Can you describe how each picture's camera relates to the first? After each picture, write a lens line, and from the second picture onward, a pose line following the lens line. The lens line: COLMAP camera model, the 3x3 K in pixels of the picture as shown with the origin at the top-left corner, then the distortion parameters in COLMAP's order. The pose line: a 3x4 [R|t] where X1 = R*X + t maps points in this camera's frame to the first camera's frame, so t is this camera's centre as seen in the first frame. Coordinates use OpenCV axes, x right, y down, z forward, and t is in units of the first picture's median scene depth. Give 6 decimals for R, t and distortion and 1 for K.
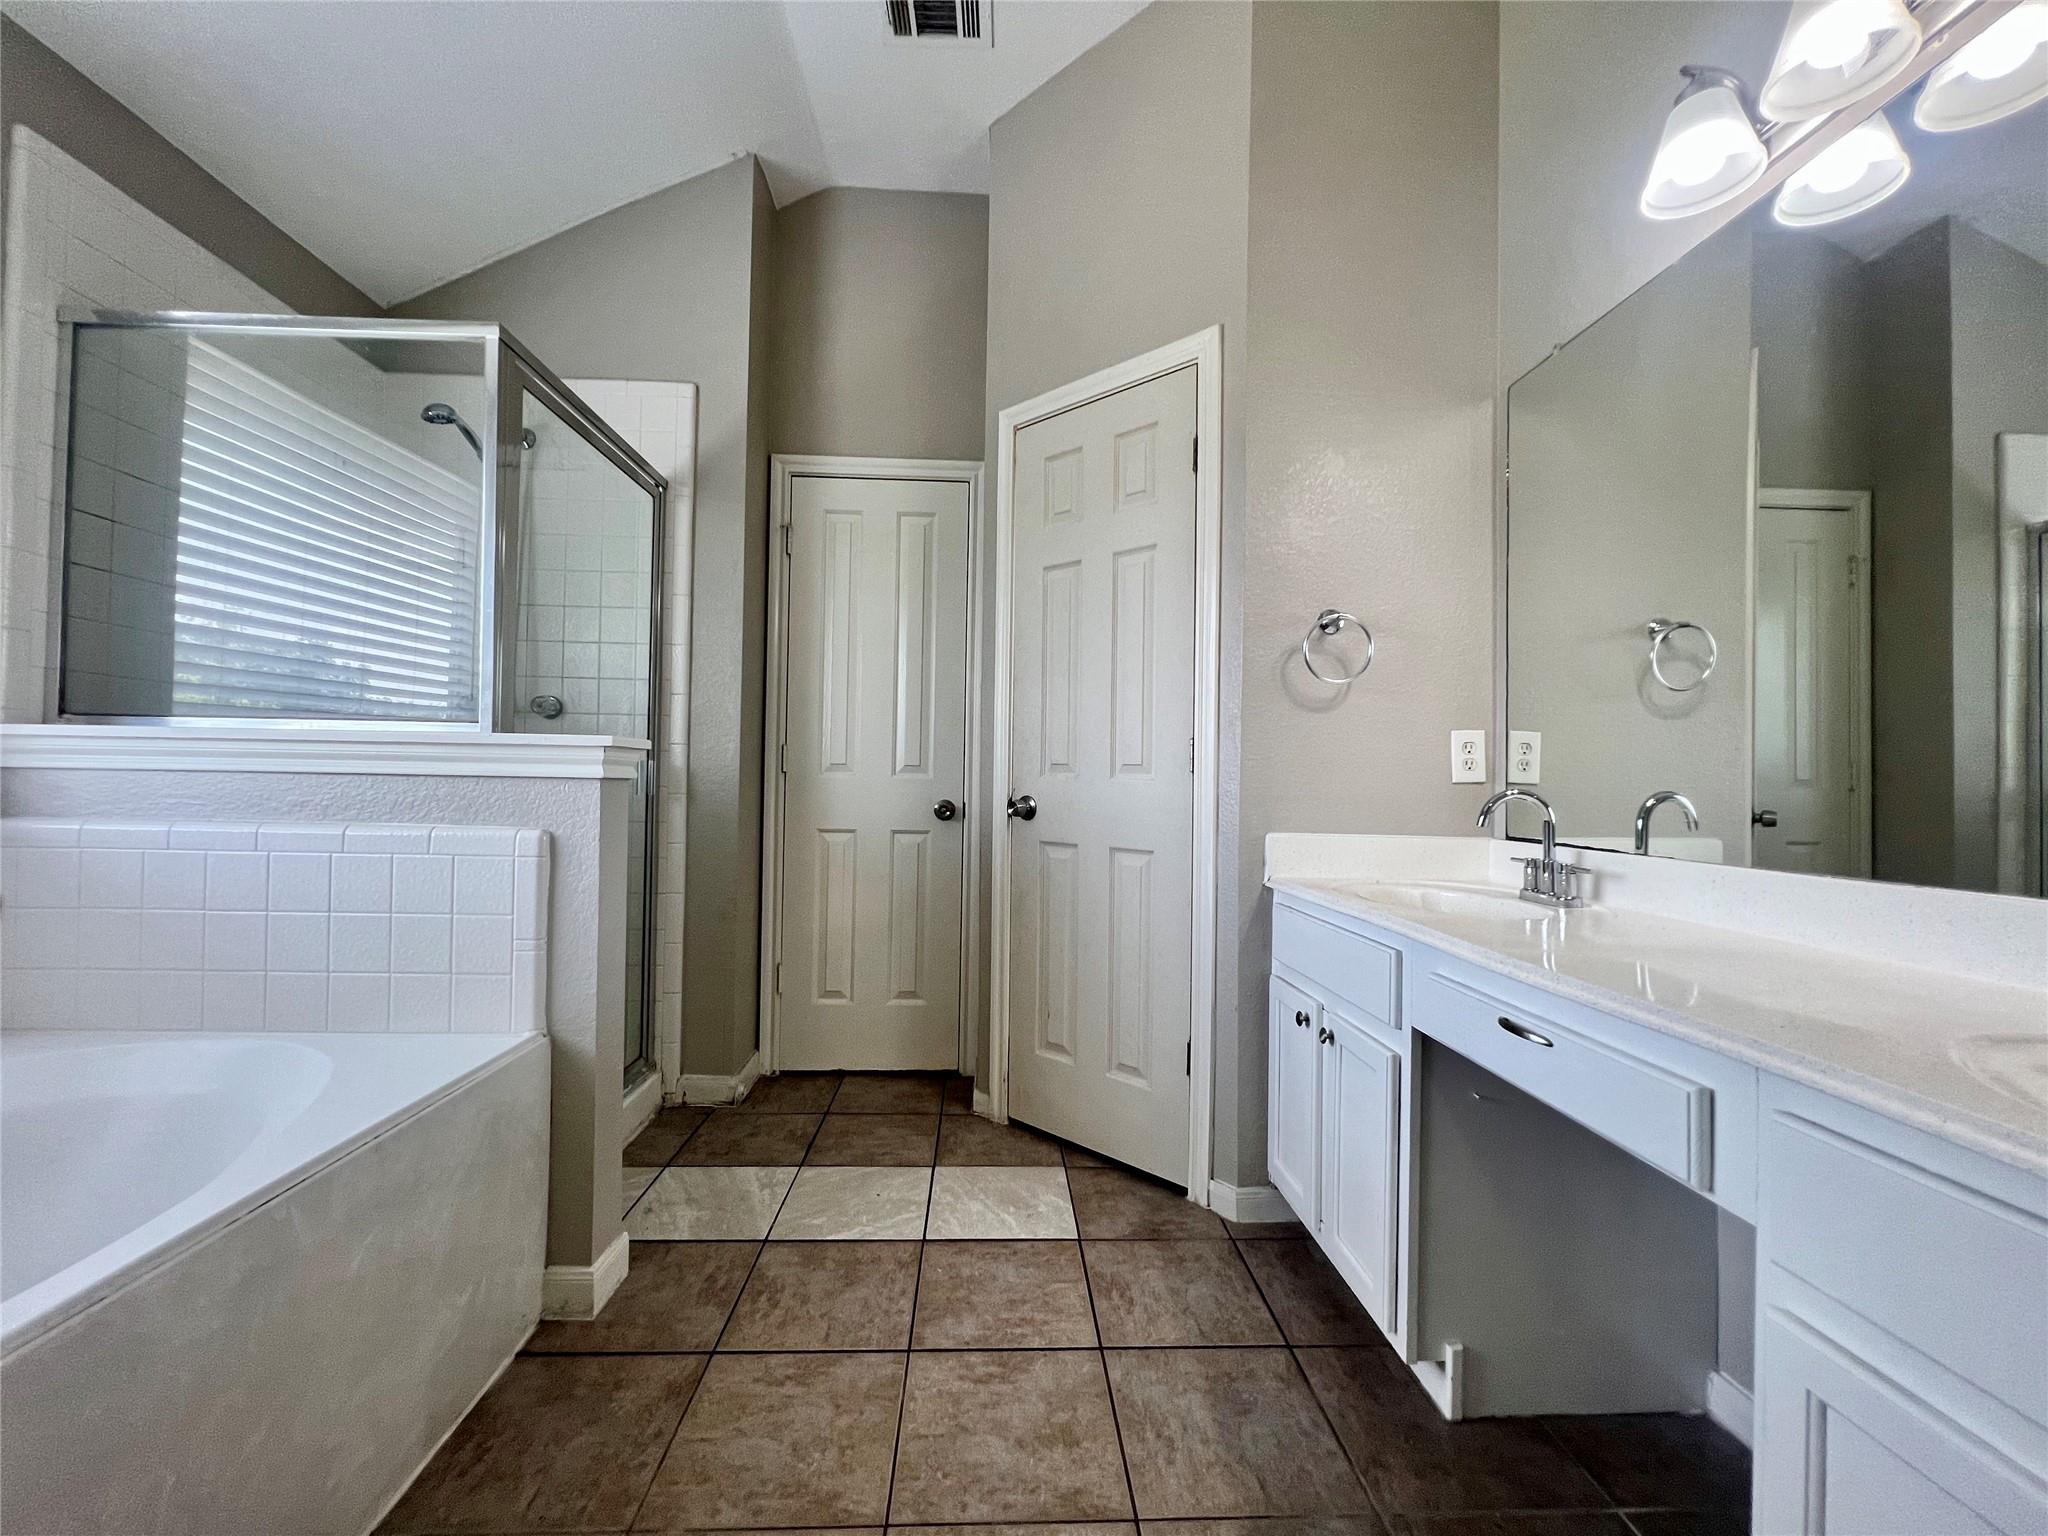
lens RADIAL K [[833.1, 0, 1024.0], [0, 833.1, 768.0], [0, 0, 1]] dist [-0.001926, 0.001399]
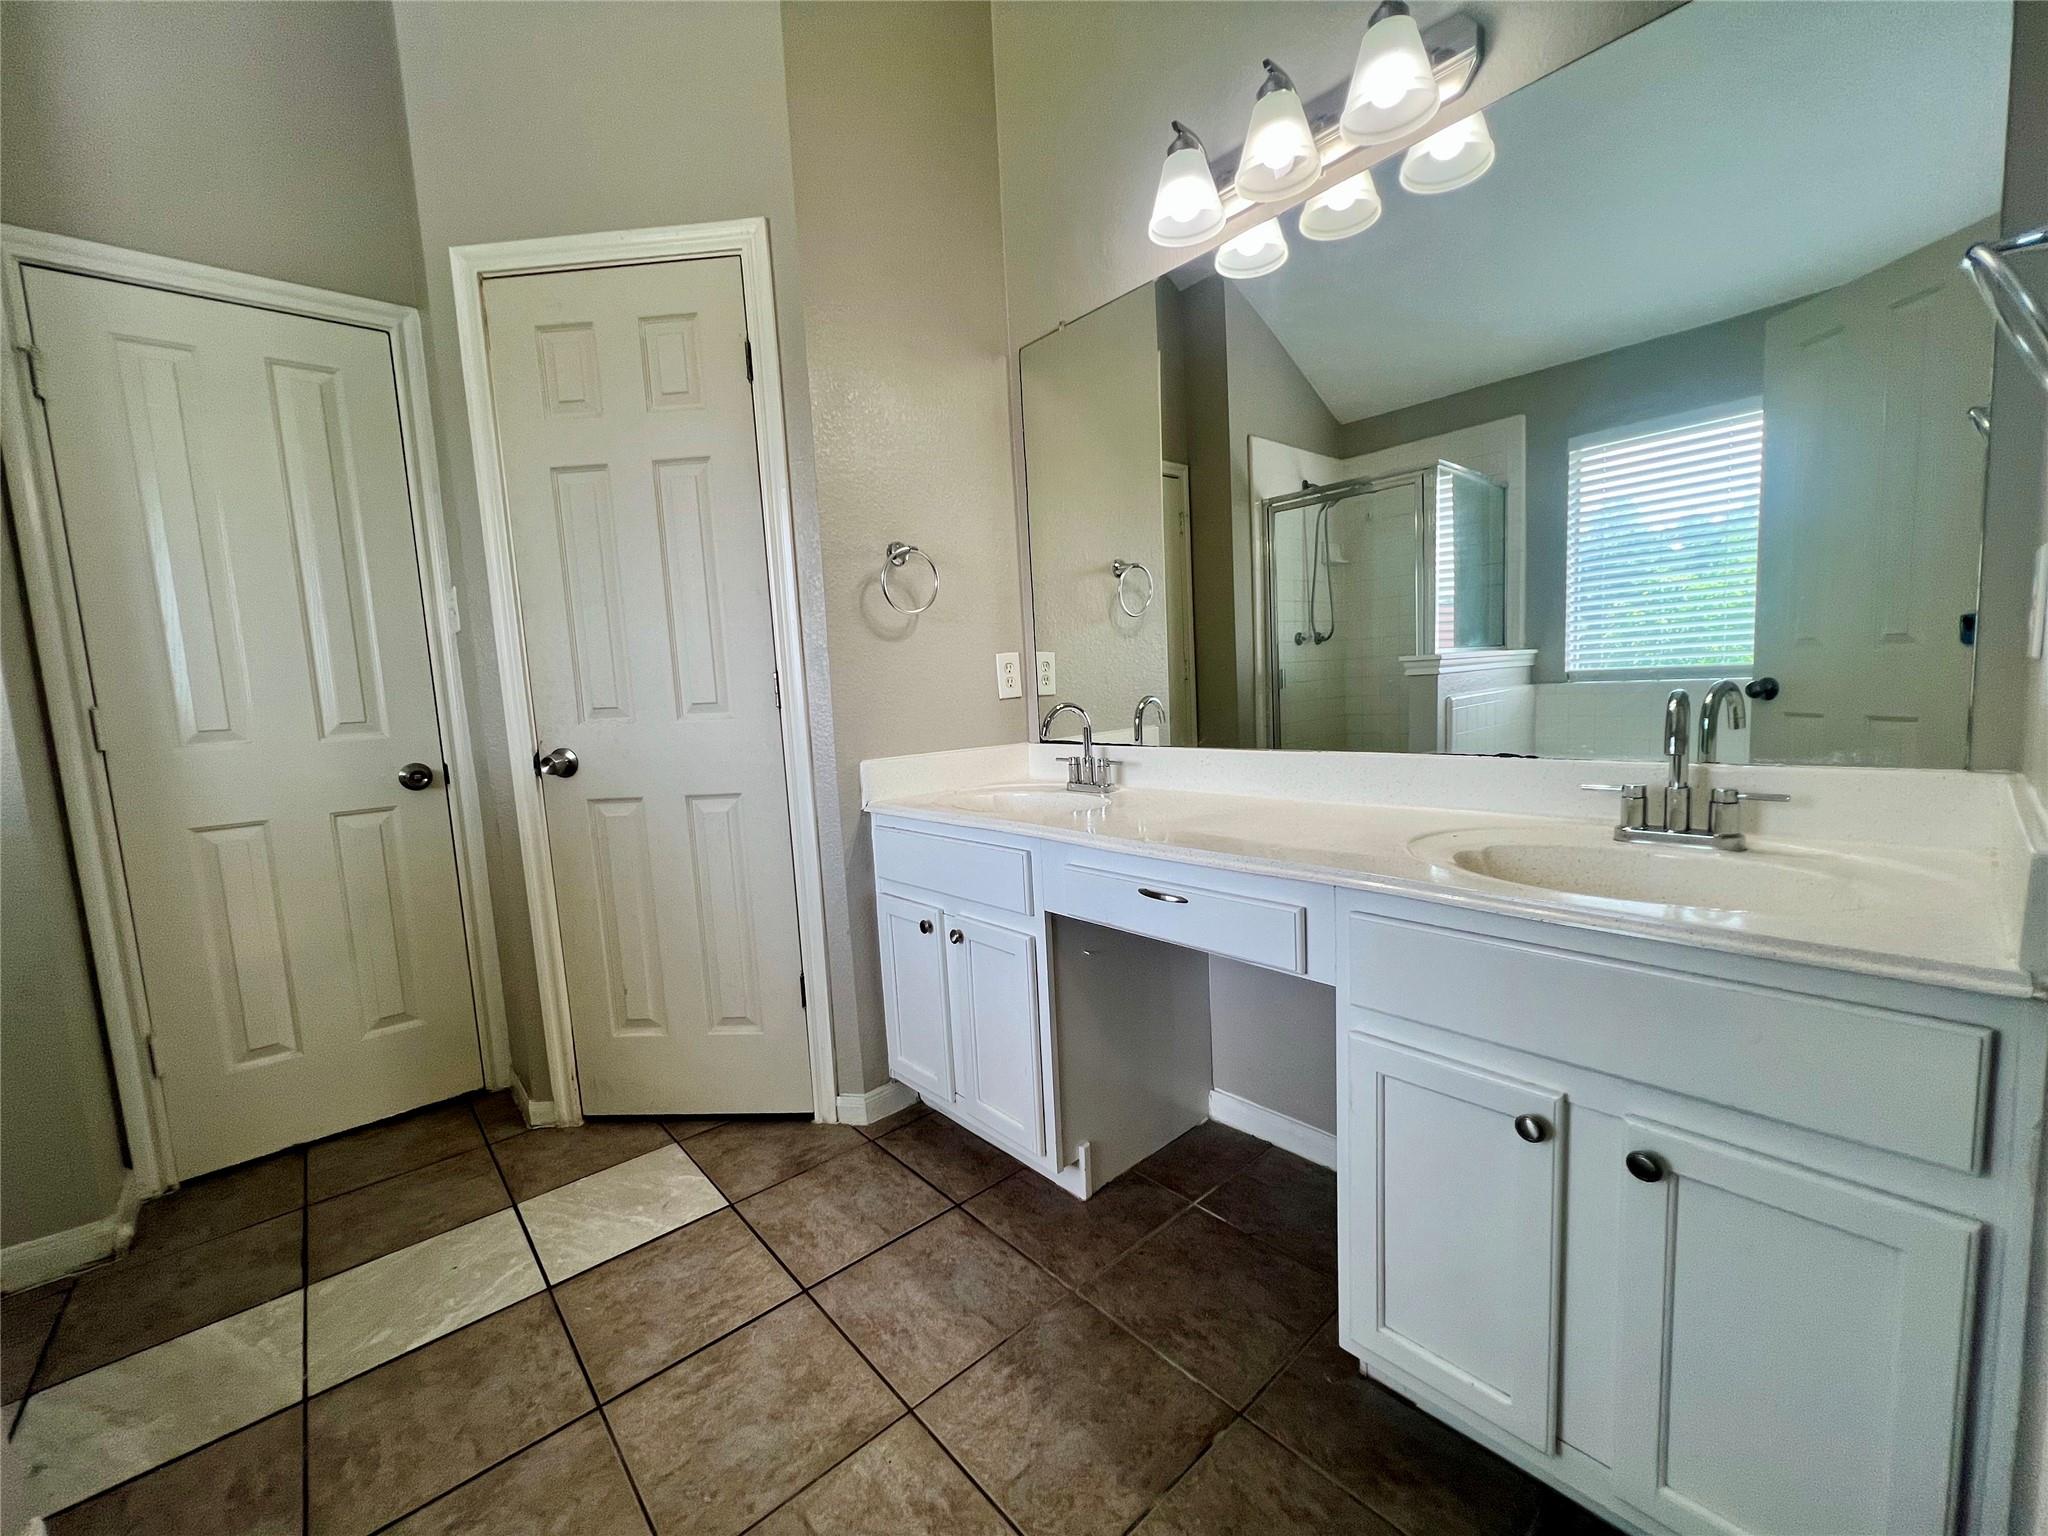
lens RADIAL K [[833.1, 0, 1024.0], [0, 833.1, 768.0], [0, 0, 1]] dist [-0.001926, 0.001399]
pose [[0.776552, -0.125447, 0.617438, -0.190511], [0.057193, 0.989967, 0.129203, -0.035350], [-0.627452, -0.065020, 0.775936, 0.071413]]
